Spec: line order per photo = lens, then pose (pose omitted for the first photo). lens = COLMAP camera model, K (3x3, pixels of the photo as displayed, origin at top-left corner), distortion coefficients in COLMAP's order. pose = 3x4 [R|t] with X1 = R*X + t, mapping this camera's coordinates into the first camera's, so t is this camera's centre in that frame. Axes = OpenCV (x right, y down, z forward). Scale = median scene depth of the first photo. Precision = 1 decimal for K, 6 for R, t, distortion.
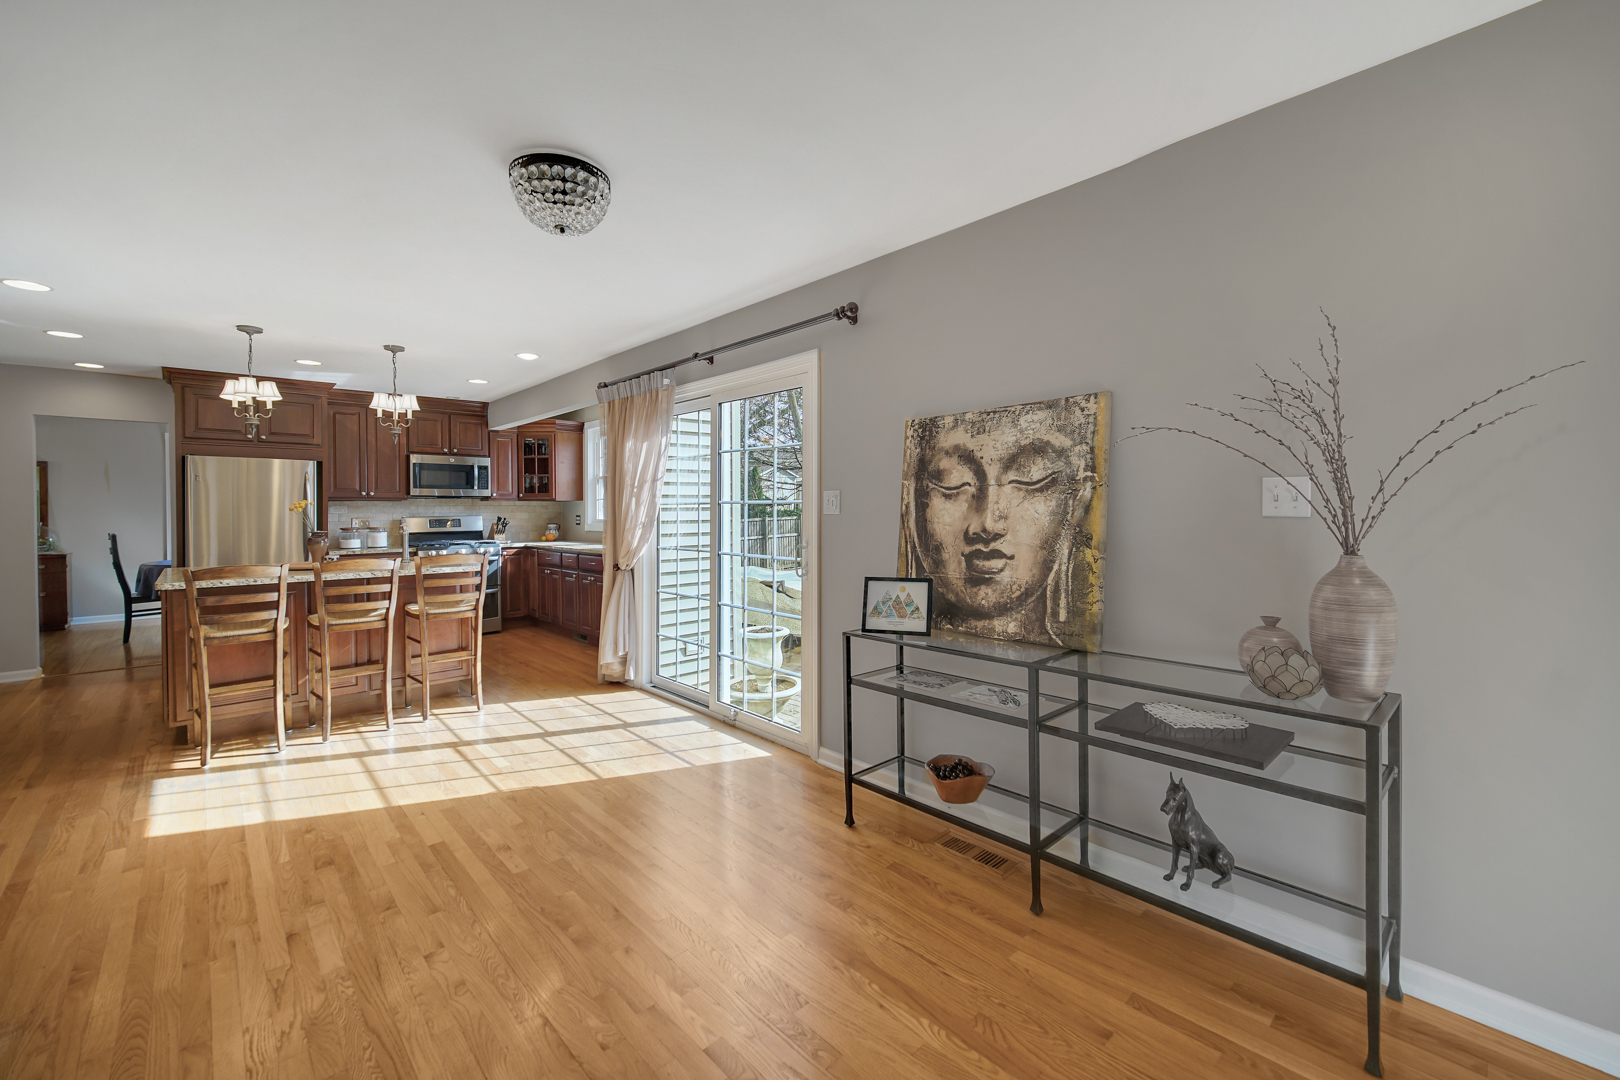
lens RADIAL K [[660.7, 0, 804.5], [0, 660.7, 517.8], [0, 0, 1]] dist [-0.001996, -0.000341]
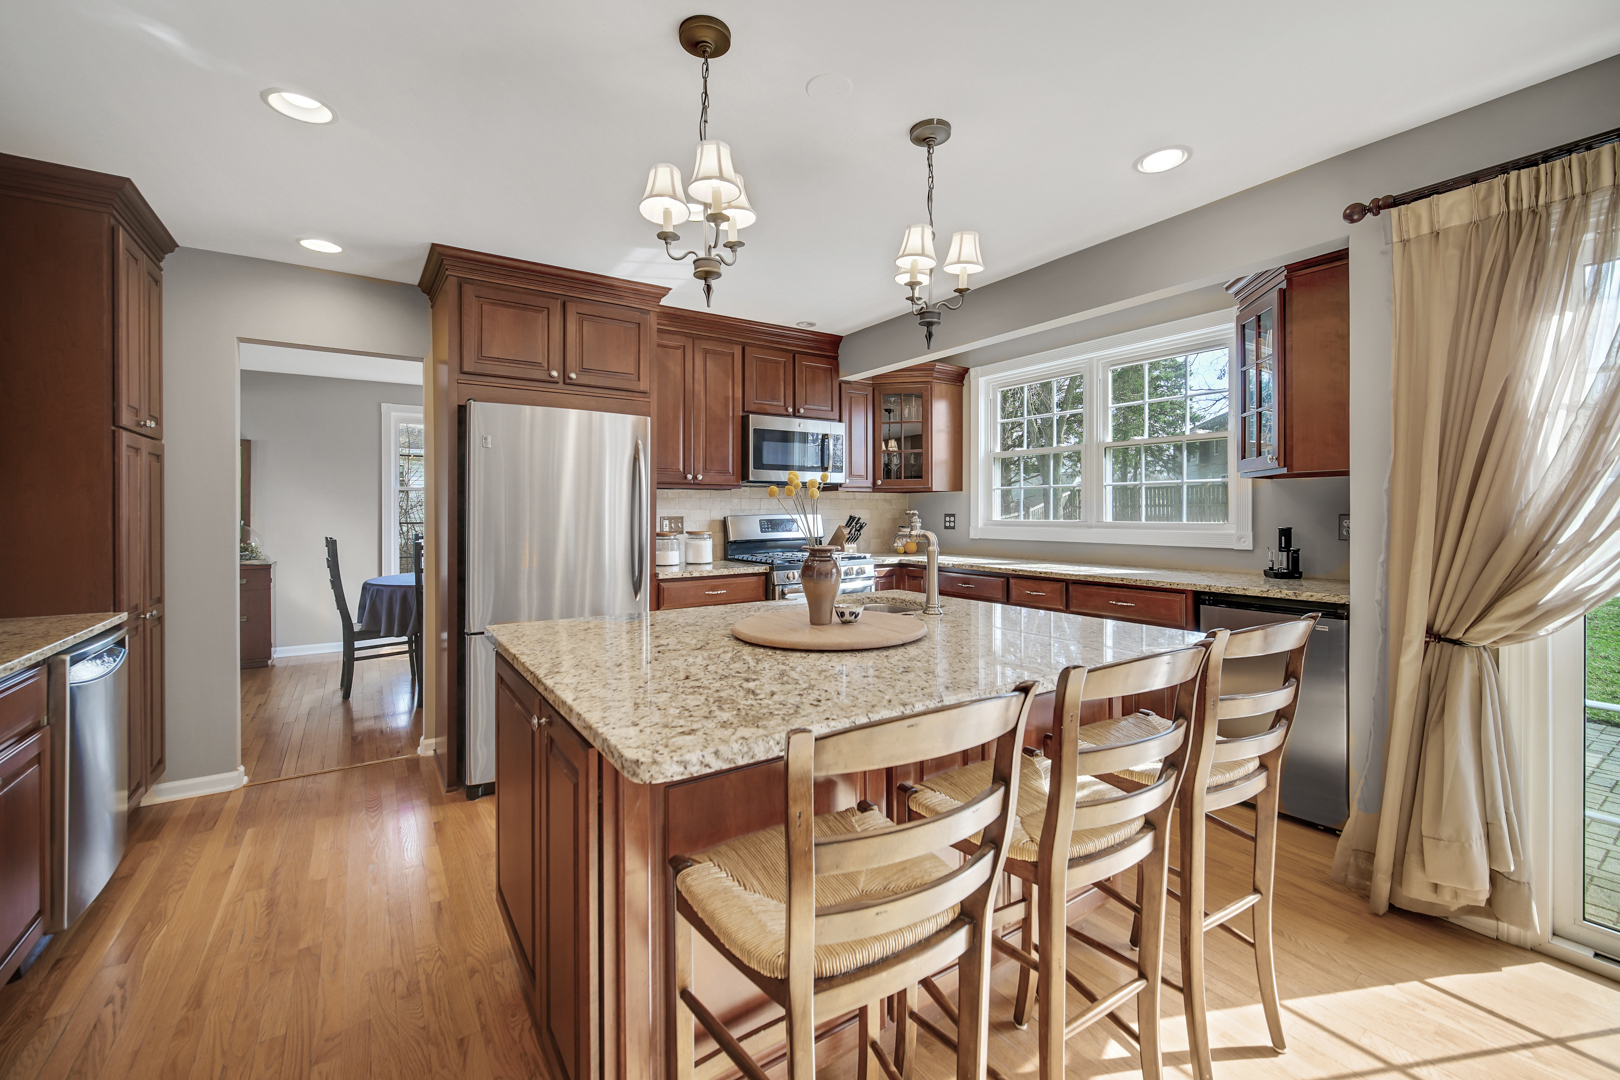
lens RADIAL K [[660.7, 0, 784.4], [0, 660.7, 506.0], [0, 0, 1]] dist [-0.001996, -0.000341]
pose [[0.985427, -0.000016, -0.170100, -0.601517], [-0.003366, 0.999802, -0.019594, 0.002701], [0.170066, 0.019881, 0.985232, 0.516461]]
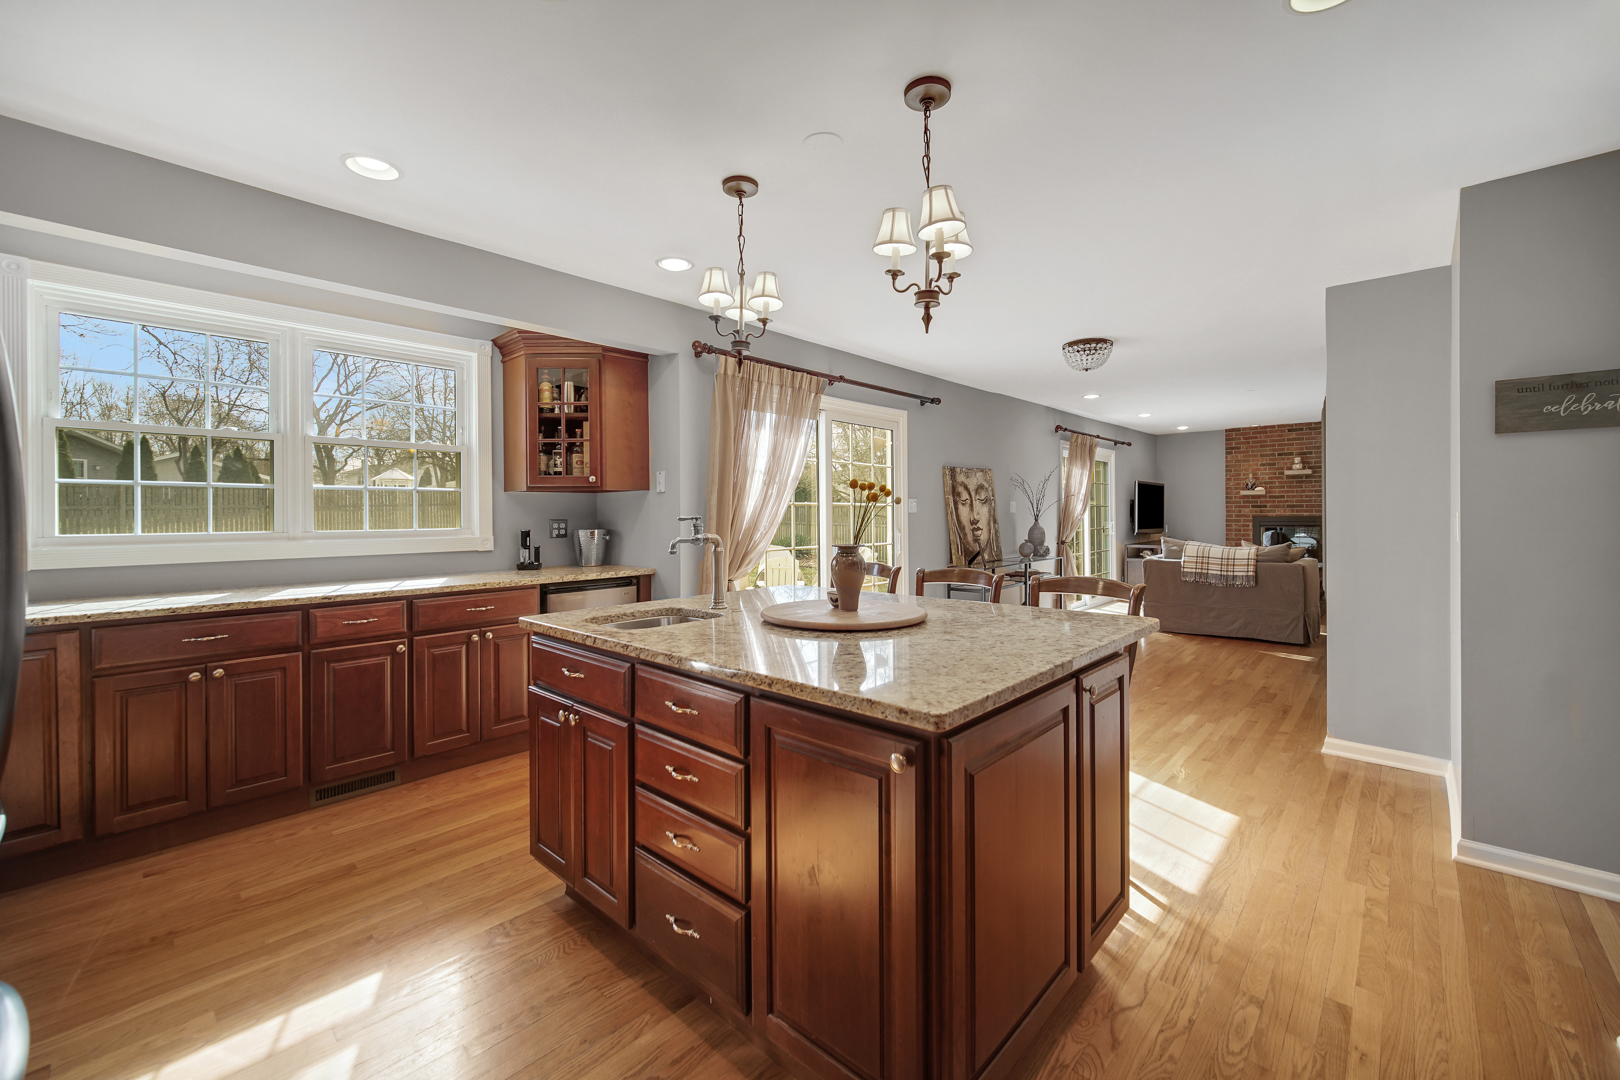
lens RADIAL K [[660.7, 0, 804.3], [0, 660.7, 518.4], [0, 0, 1]] dist [-0.001996, -0.000341]
pose [[-0.080163, 0.001776, 0.996780, -1.076816], [0.020693, 0.999786, -0.000117, 0.002163], [-0.996567, 0.020617, -0.080183, 0.945989]]
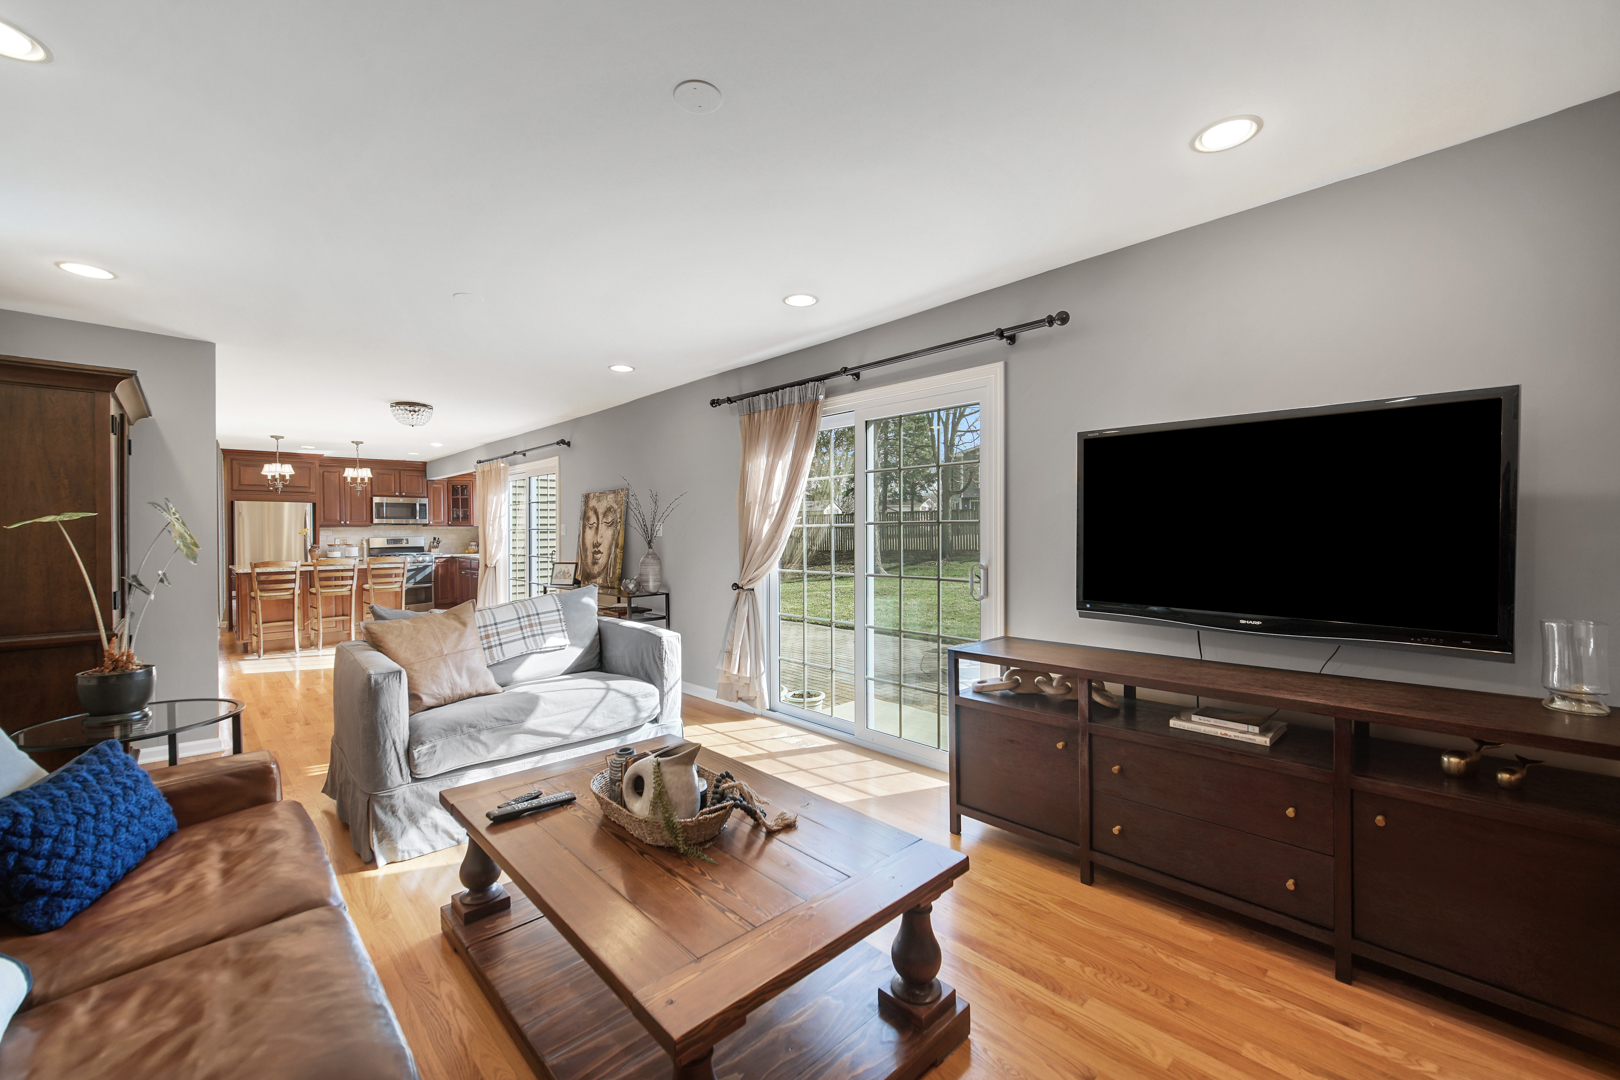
lens RADIAL K [[660.7, 0, 814.7], [0, 660.7, 541.8], [0, 0, 1]] dist [-0.001996, -0.000341]
pose [[0.999782, -0.001058, 0.020867, 0.532776], [0.000947, 0.999986, 0.005298, 0.002712], [-0.020872, -0.005277, 0.999768, -0.747937]]
